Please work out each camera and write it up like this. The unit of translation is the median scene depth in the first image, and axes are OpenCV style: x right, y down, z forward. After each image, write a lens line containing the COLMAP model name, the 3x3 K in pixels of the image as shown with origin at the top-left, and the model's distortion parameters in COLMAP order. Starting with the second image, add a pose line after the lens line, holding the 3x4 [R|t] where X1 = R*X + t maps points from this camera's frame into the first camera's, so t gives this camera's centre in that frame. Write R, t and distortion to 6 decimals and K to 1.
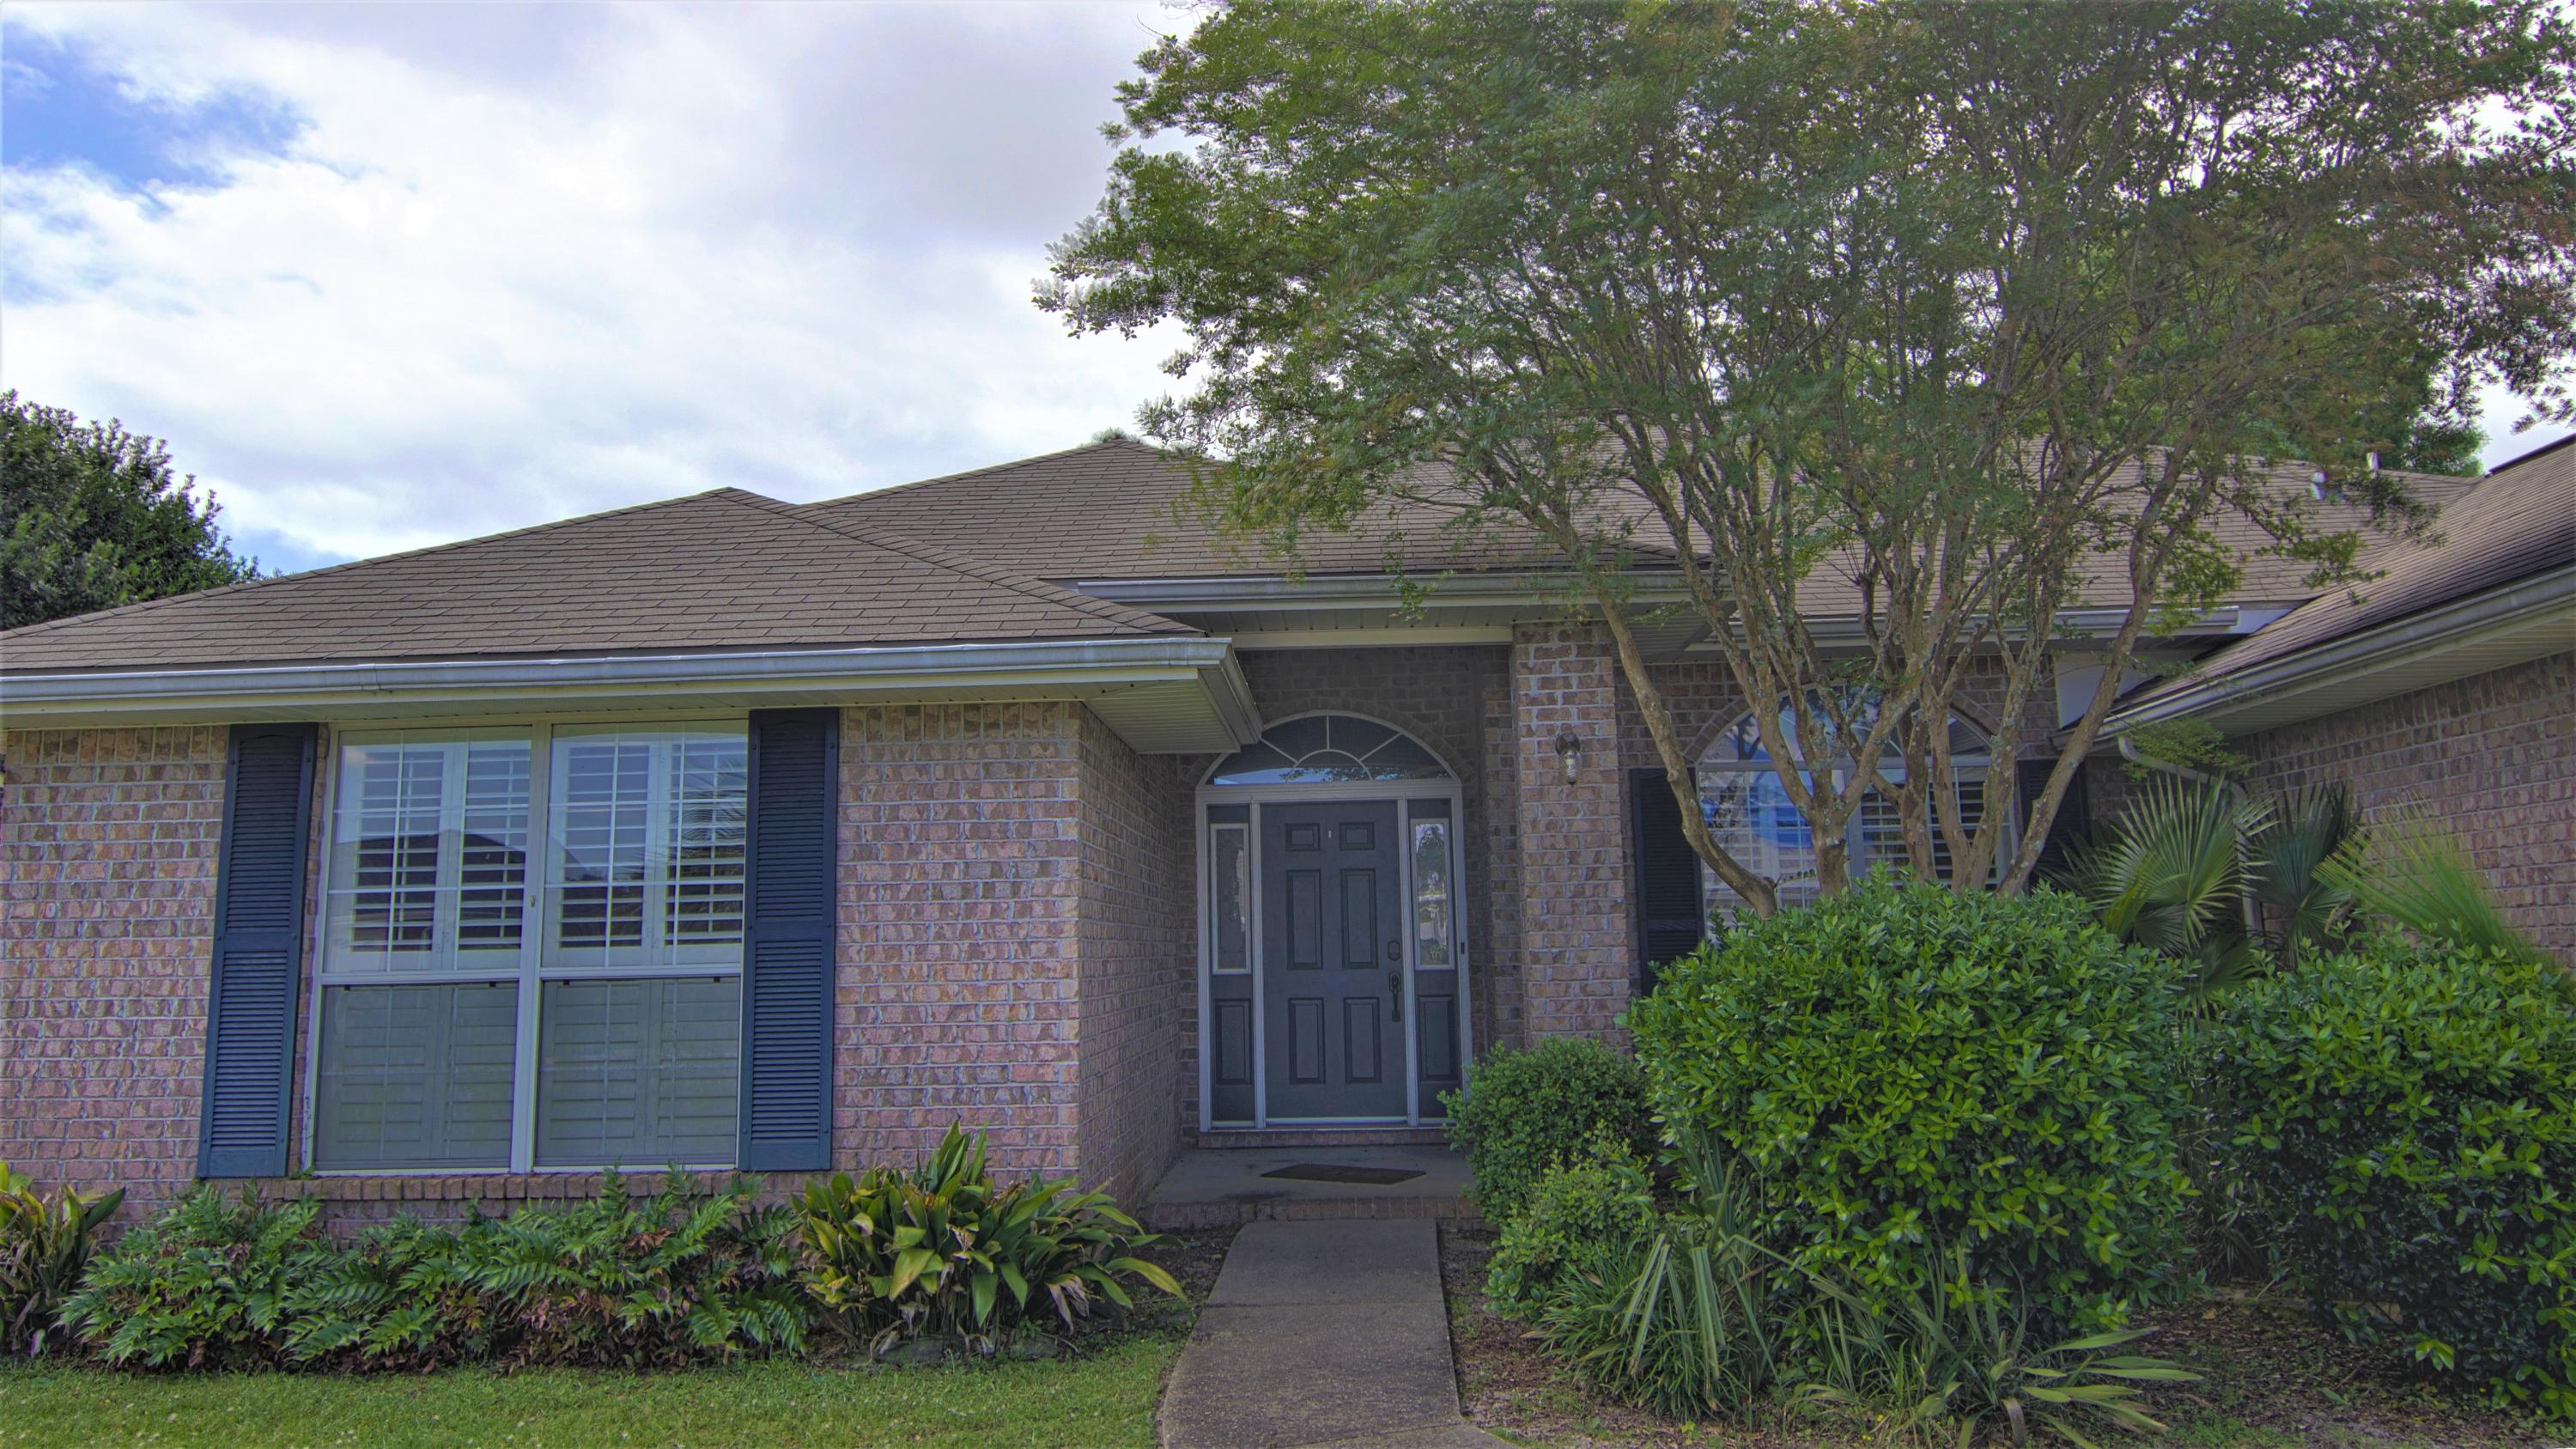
lens RADIAL K [[1856.0, 0, 1219.7], [0, 1856.0, 598.4], [0, 0, 1]] dist [0.002466, -0.015981]
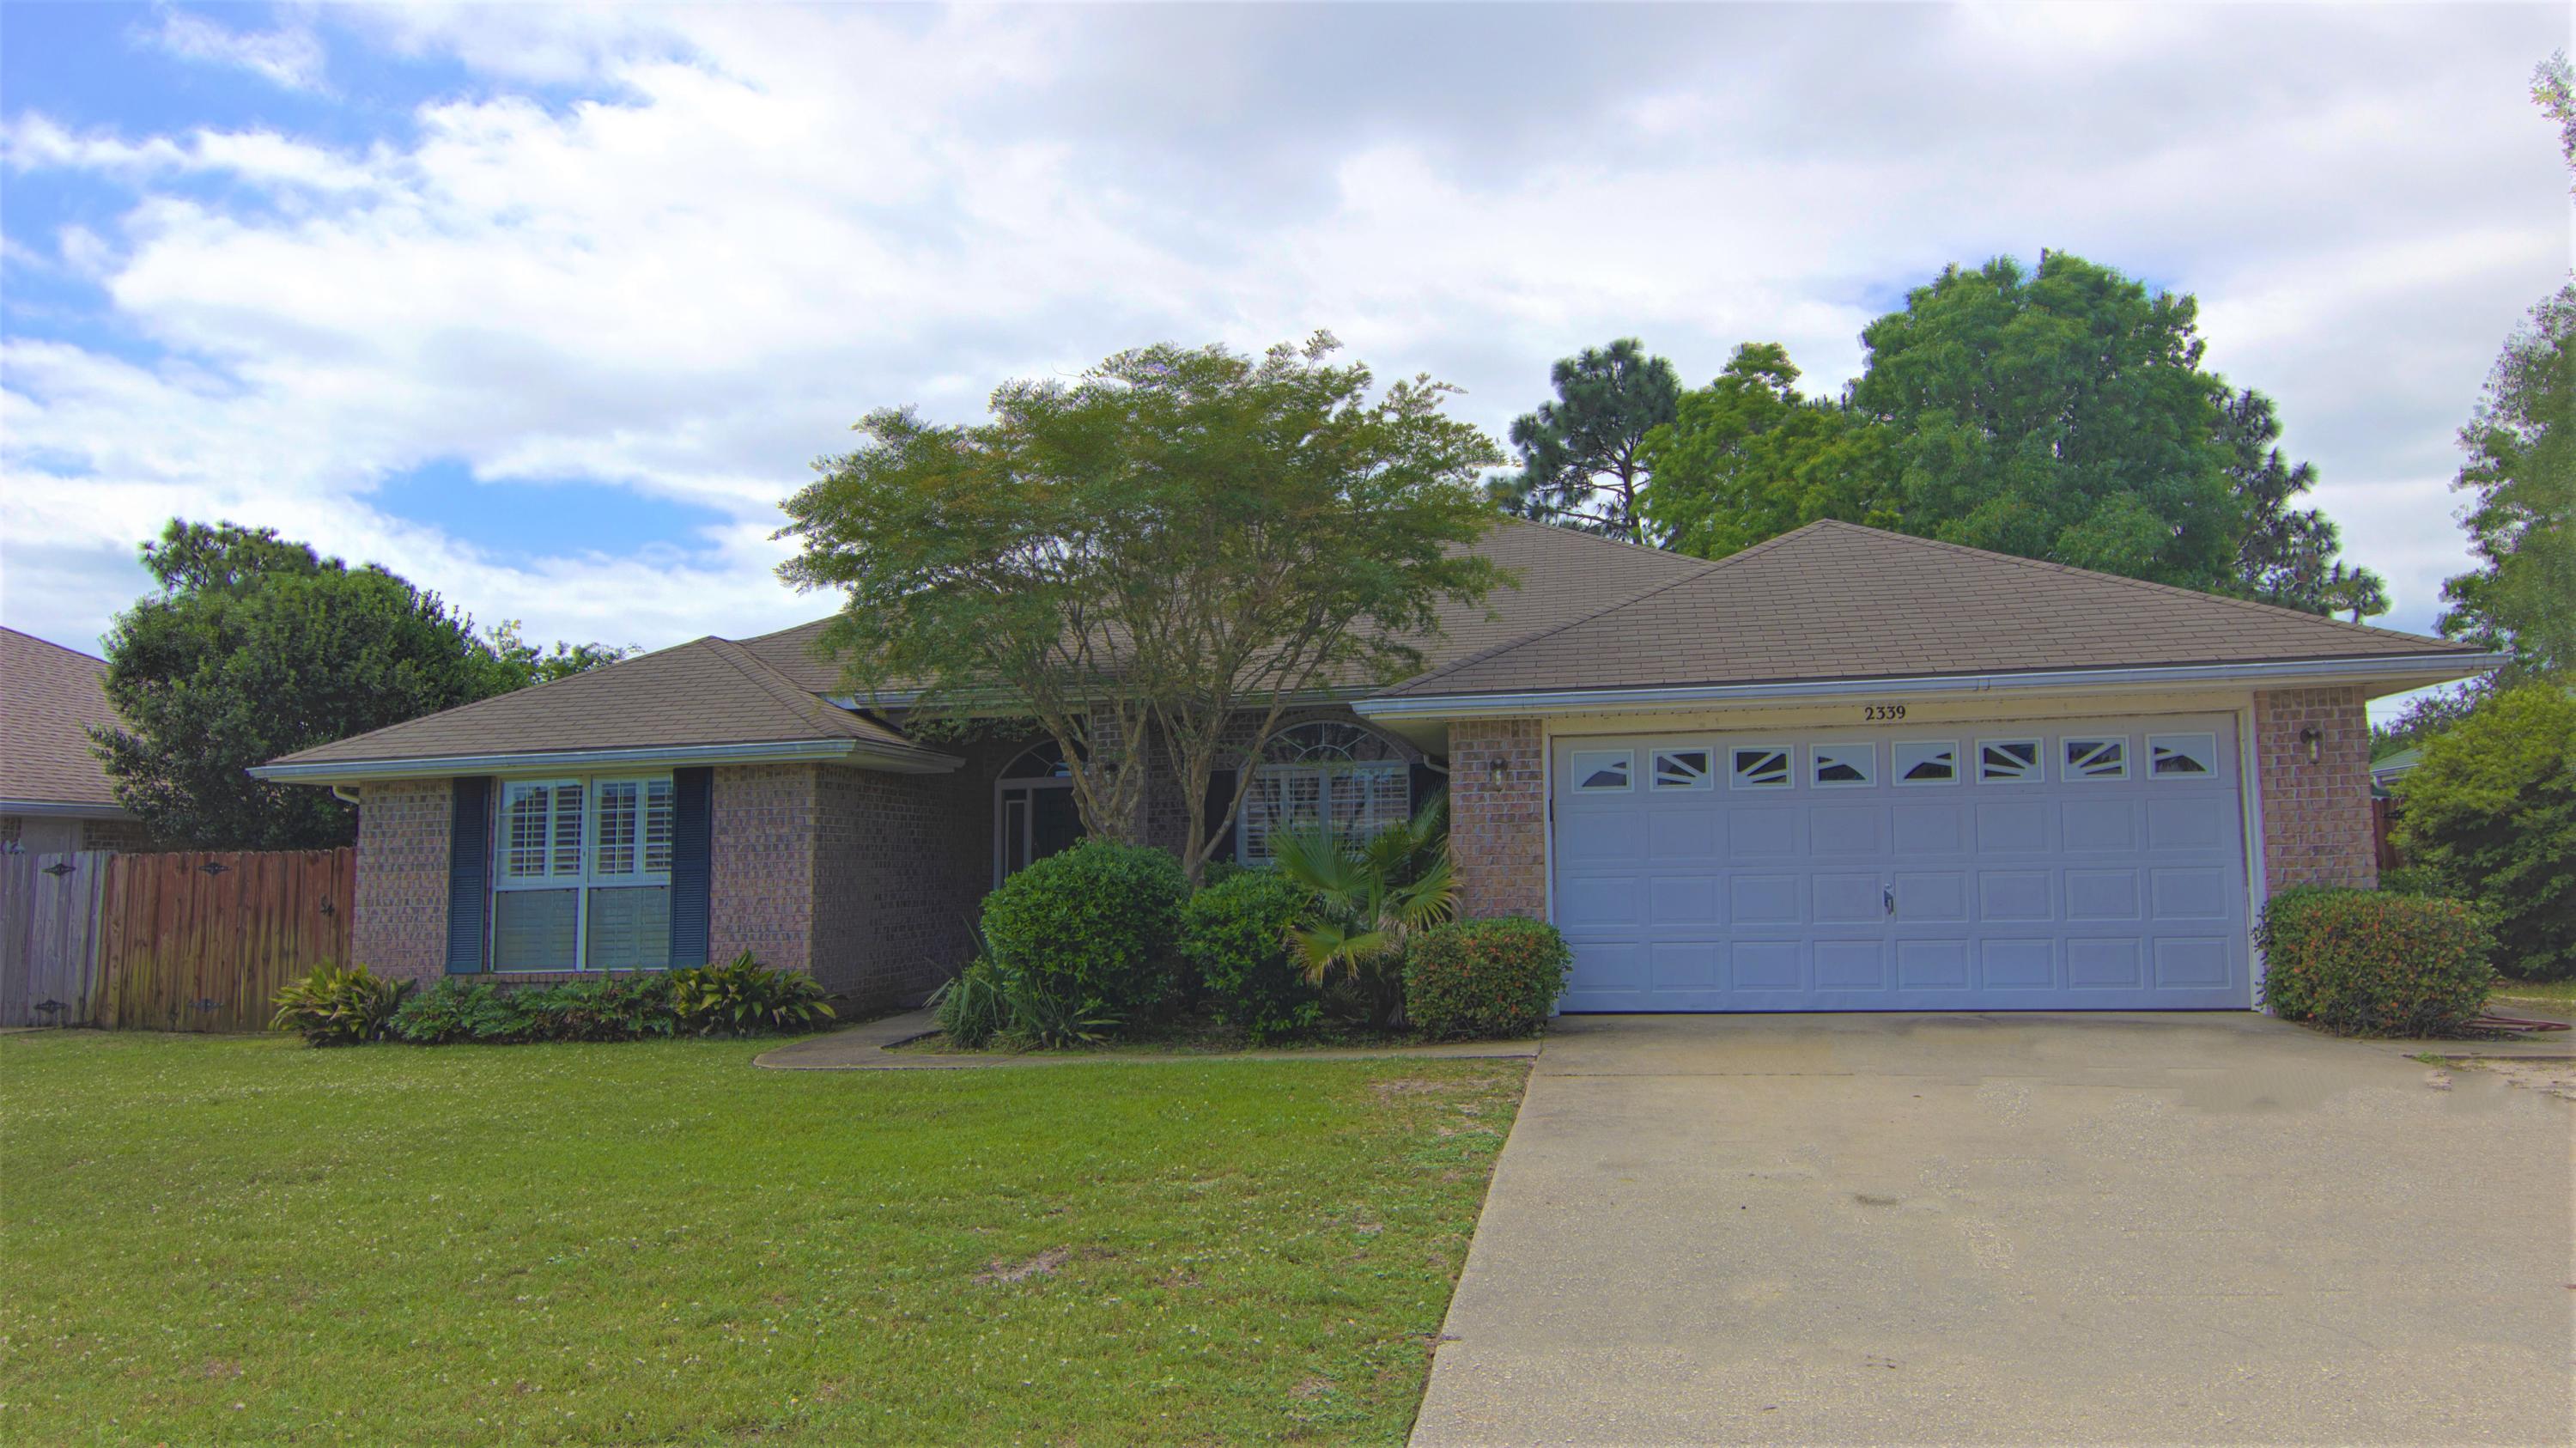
lens RADIAL K [[1782.9, 0, 1297.1], [0, 1782.9, 615.1], [0, 0, 1]] dist [0.000303, -0.002022]
pose [[0.994879, -0.021718, -0.098714, 0.725657], [0.025839, 0.998839, 0.040660, -0.195664], [0.097716, -0.043003, 0.994285, -1.076627]]
